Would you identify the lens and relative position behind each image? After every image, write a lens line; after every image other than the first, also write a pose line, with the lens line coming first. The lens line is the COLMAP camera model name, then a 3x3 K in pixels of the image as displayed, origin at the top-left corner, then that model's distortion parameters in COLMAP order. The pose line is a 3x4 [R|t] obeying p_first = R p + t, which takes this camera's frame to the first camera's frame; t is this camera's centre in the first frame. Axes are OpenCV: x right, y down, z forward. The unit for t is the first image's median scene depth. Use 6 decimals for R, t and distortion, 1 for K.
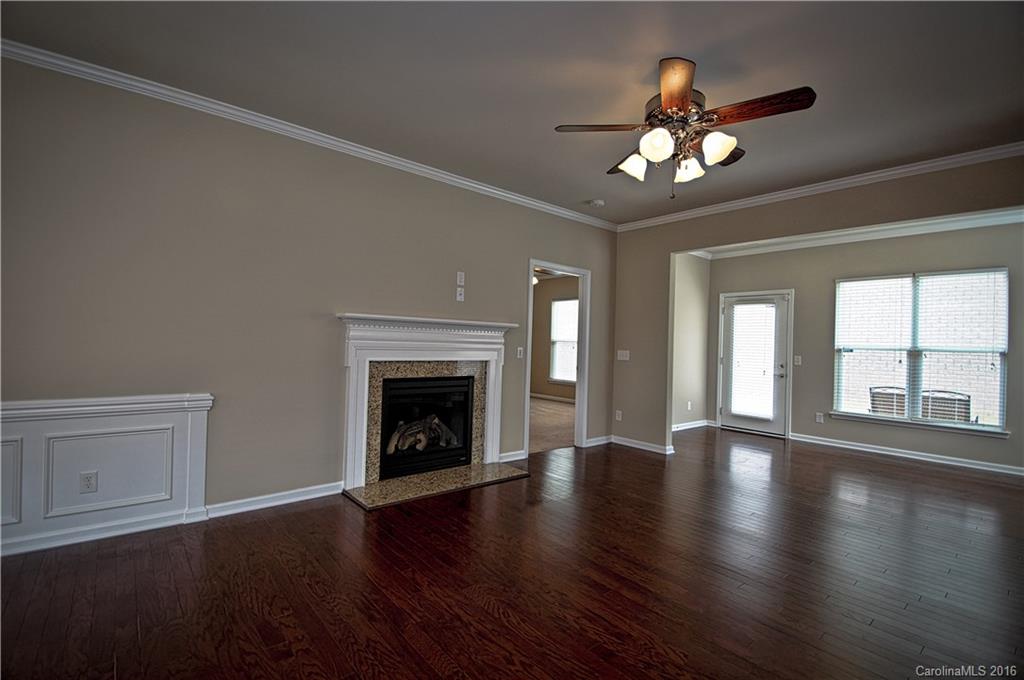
lens RADIAL K [[464.7, 0, 511.6], [0, 464.7, 336.9], [0, 0, 1]] dist [-0.000723, -0.000549]
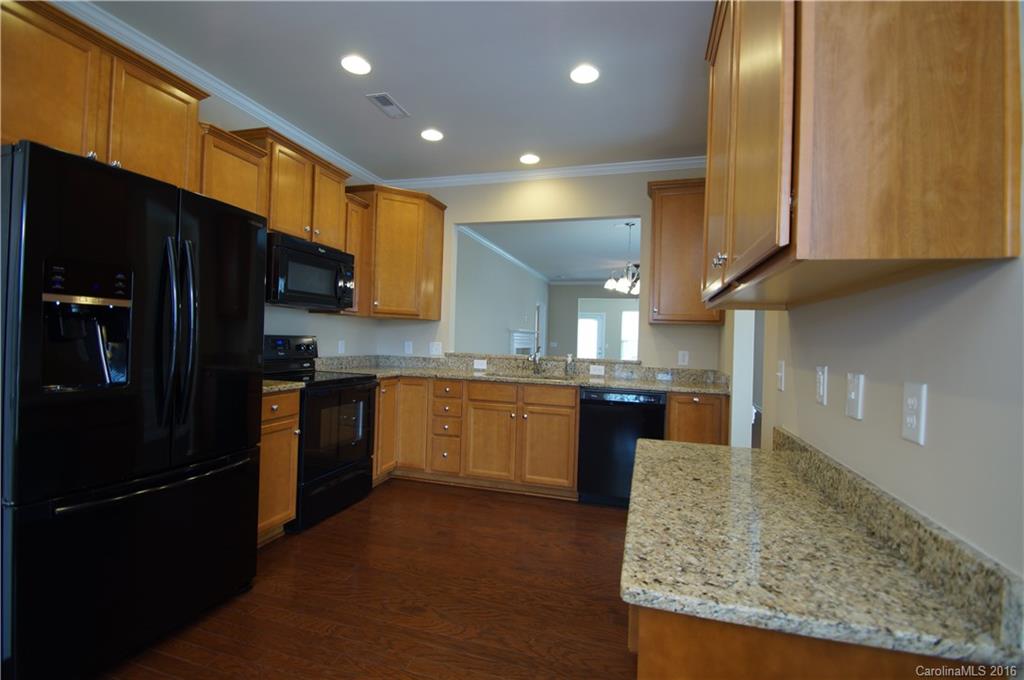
lens RADIAL K [[464.7, 0, 511.6], [0, 464.7, 336.9], [0, 0, 1]] dist [-0.000723, -0.000549]
pose [[0.843853, -0.001109, 0.536574, -0.977211], [-0.013258, 0.999649, 0.022917, -0.036343], [-0.536411, -0.026452, 0.843542, -0.626132]]
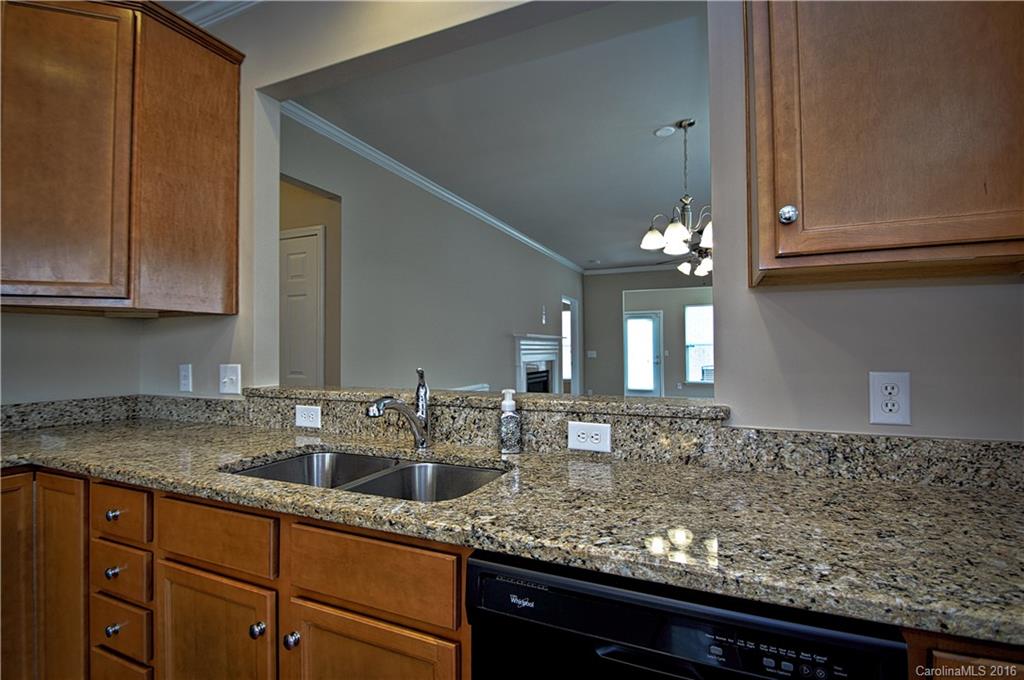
lens RADIAL K [[464.7, 0, 511.6], [0, 464.7, 336.9], [0, 0, 1]] dist [-0.000723, -0.000549]
pose [[0.907767, -0.024194, 0.418777, -0.615148], [0.027036, 0.999634, -0.000852, -0.022072], [-0.418603, 0.012096, 0.908089, -0.292808]]
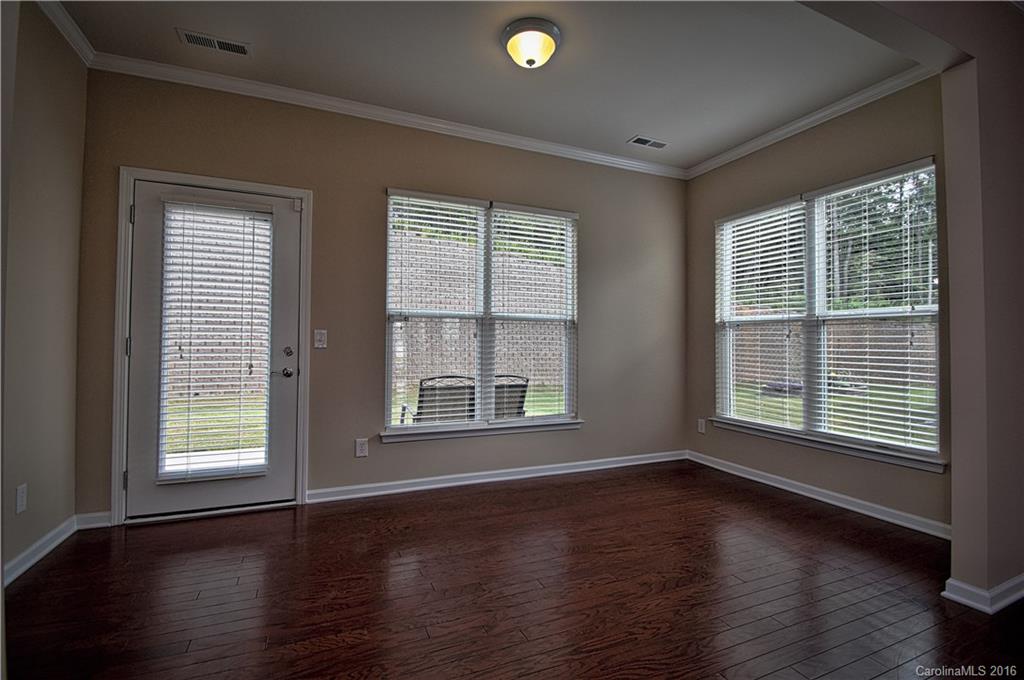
lens RADIAL K [[464.7, 0, 511.6], [0, 464.7, 336.9], [0, 0, 1]] dist [-0.000723, -0.000549]
pose [[0.305771, -0.003963, 0.952097, 0.224616], [-0.007283, 0.999952, 0.006501, 0.047085], [-0.952077, -0.008922, 0.305728, 0.700177]]
